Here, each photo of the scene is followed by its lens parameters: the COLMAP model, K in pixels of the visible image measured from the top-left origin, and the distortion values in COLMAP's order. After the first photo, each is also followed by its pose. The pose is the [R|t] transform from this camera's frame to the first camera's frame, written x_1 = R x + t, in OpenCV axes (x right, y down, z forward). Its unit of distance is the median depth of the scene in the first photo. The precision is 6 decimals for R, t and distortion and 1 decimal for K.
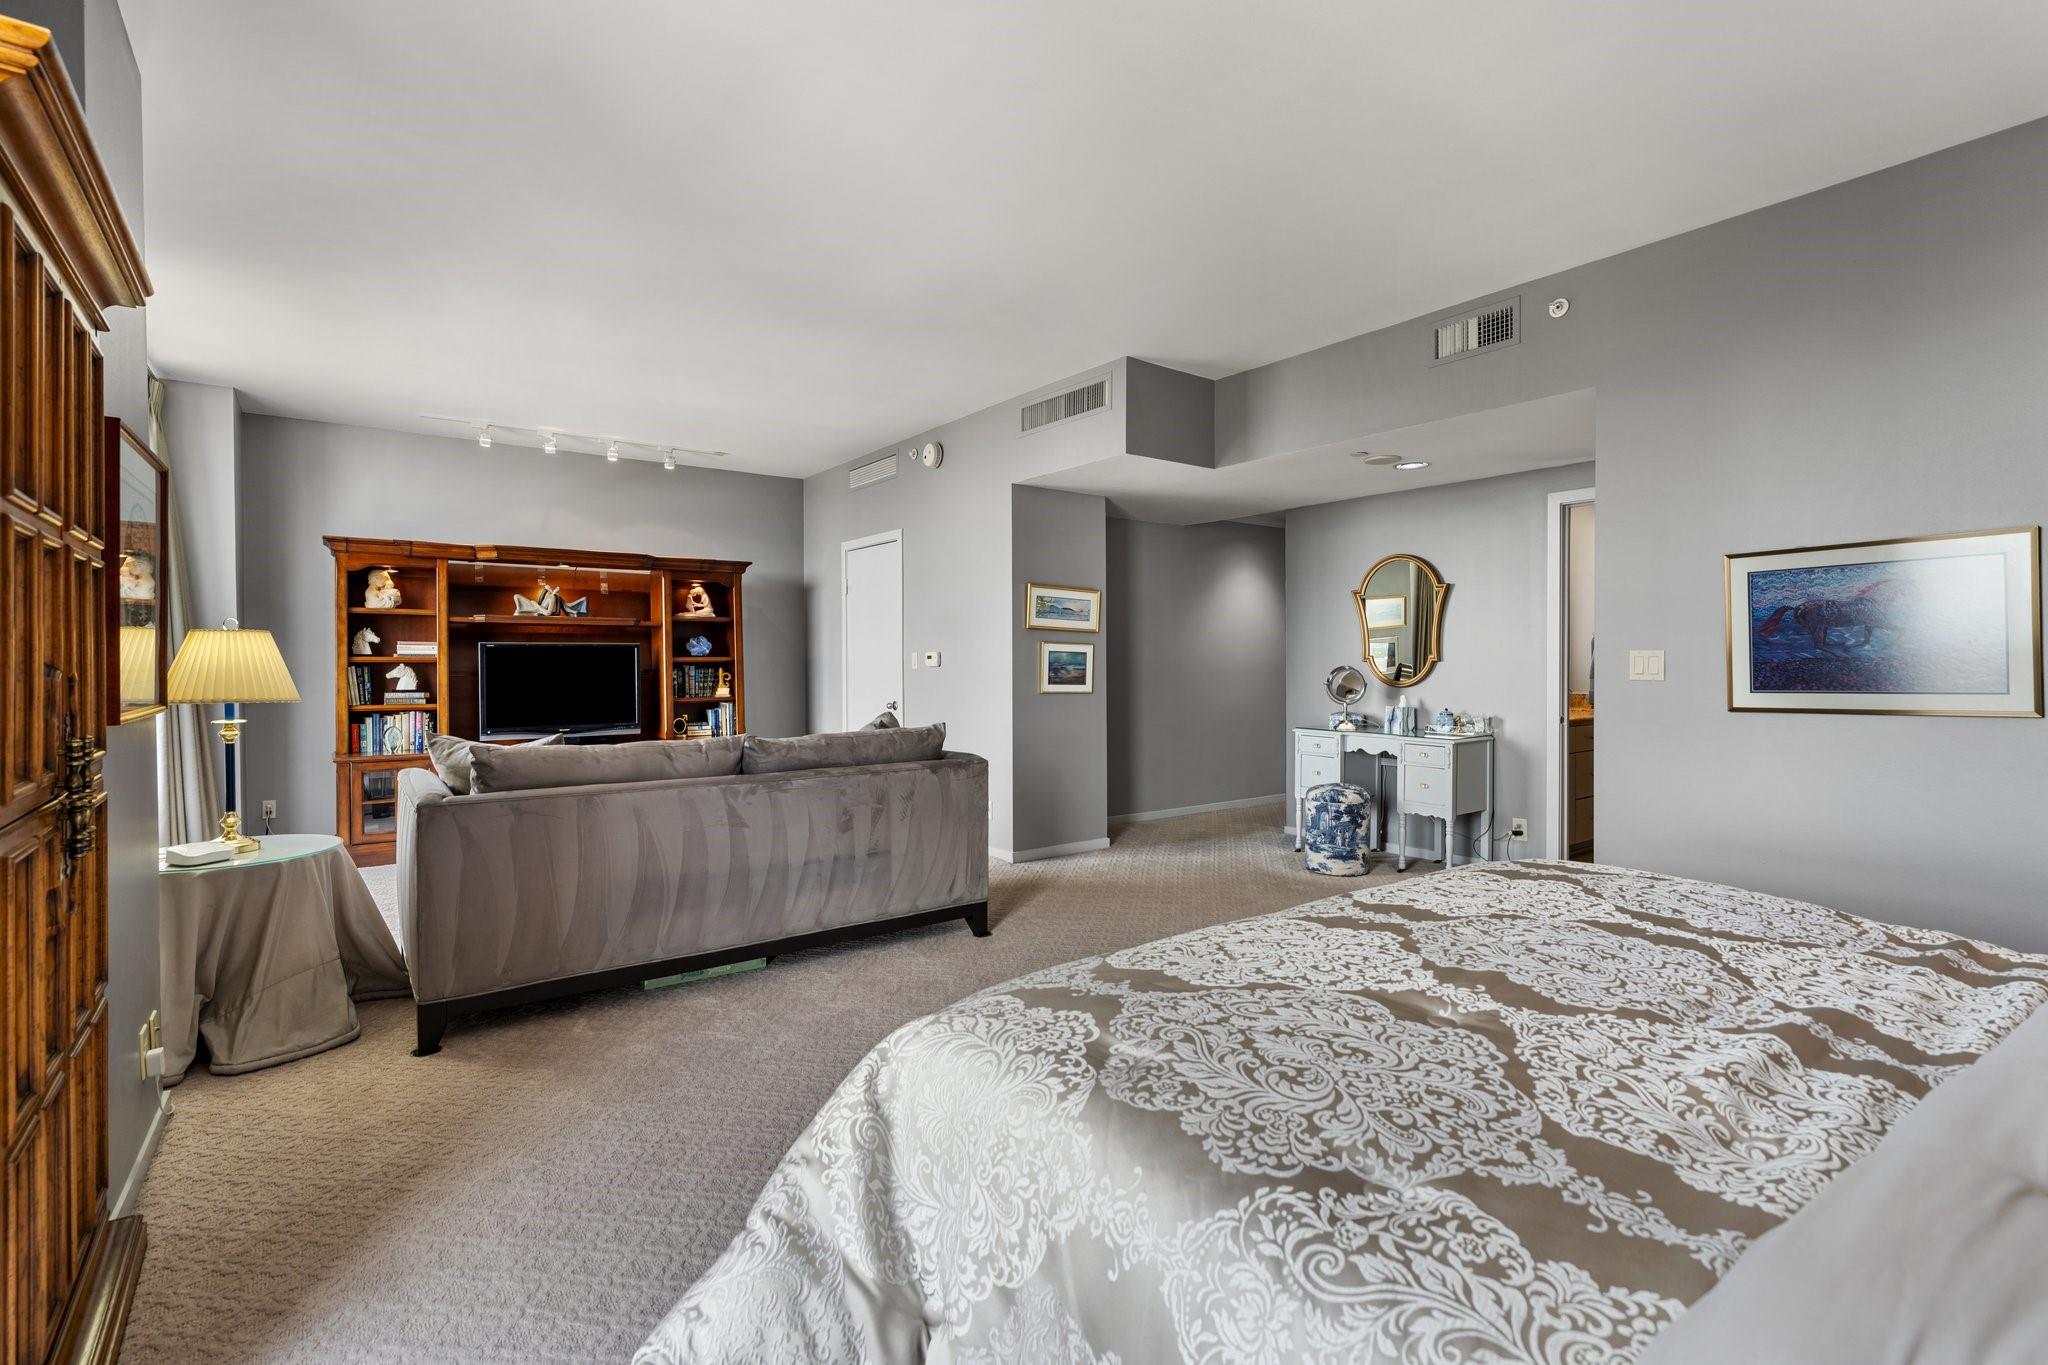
lens RADIAL K [[938.7, 0, 1015.0], [0, 938.7, 669.5], [0, 0, 1]] dist [0.000010, 0.000457]
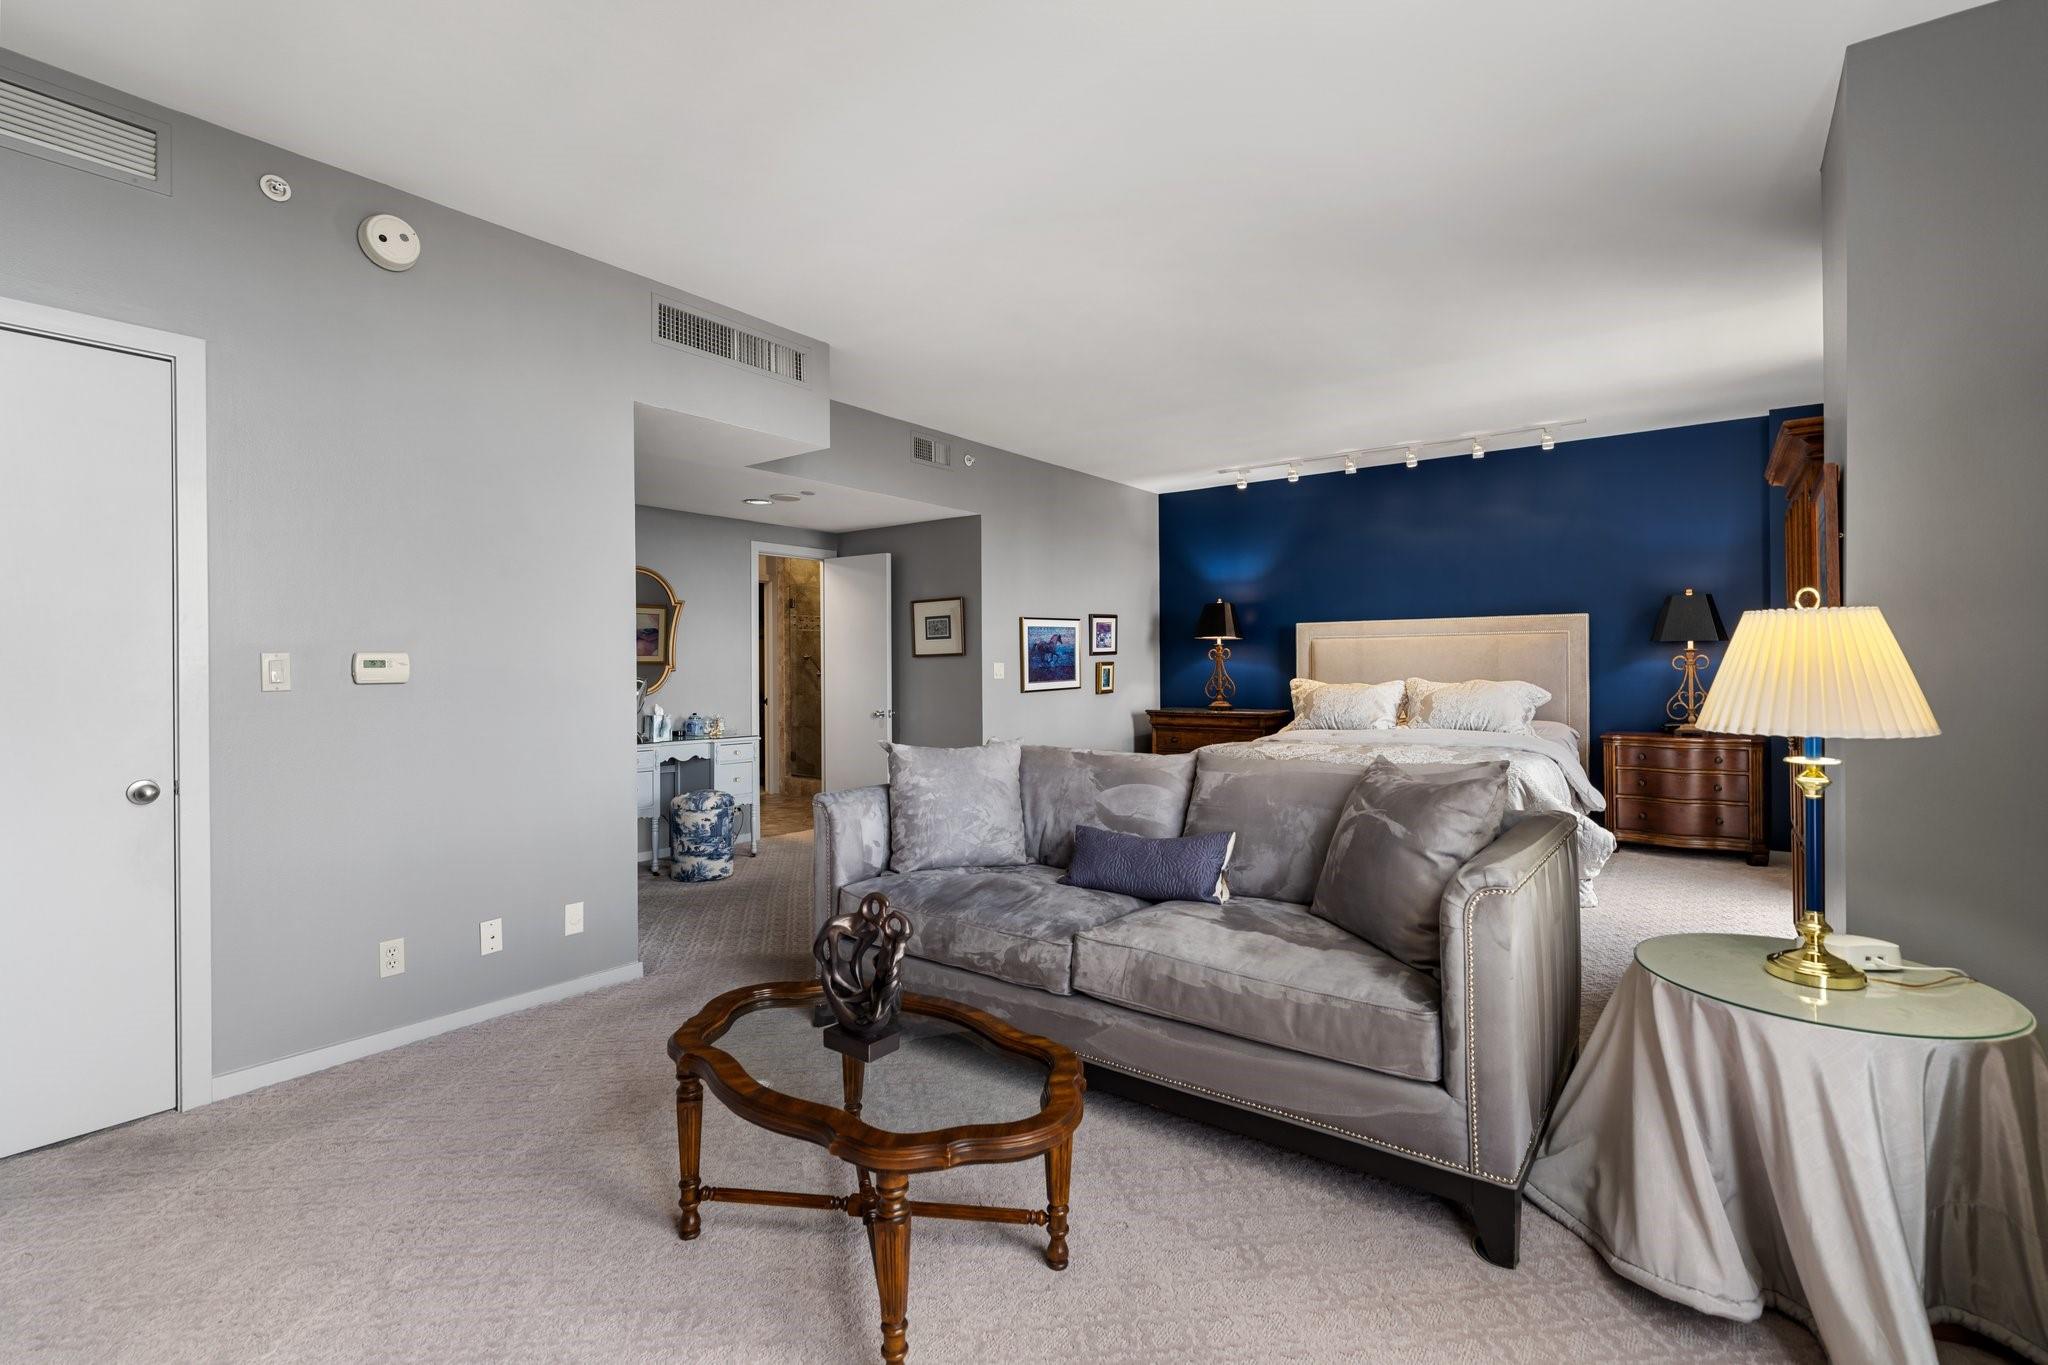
lens RADIAL K [[938.7, 0, 1015.0], [0, 938.7, 669.5], [0, 0, 1]] dist [0.000010, 0.000457]
pose [[-0.275741, 0.001691, 0.961230, -0.709434], [0.014789, 0.999888, 0.002483, -0.007262], [-0.961118, 0.014900, -0.275735, 0.925815]]
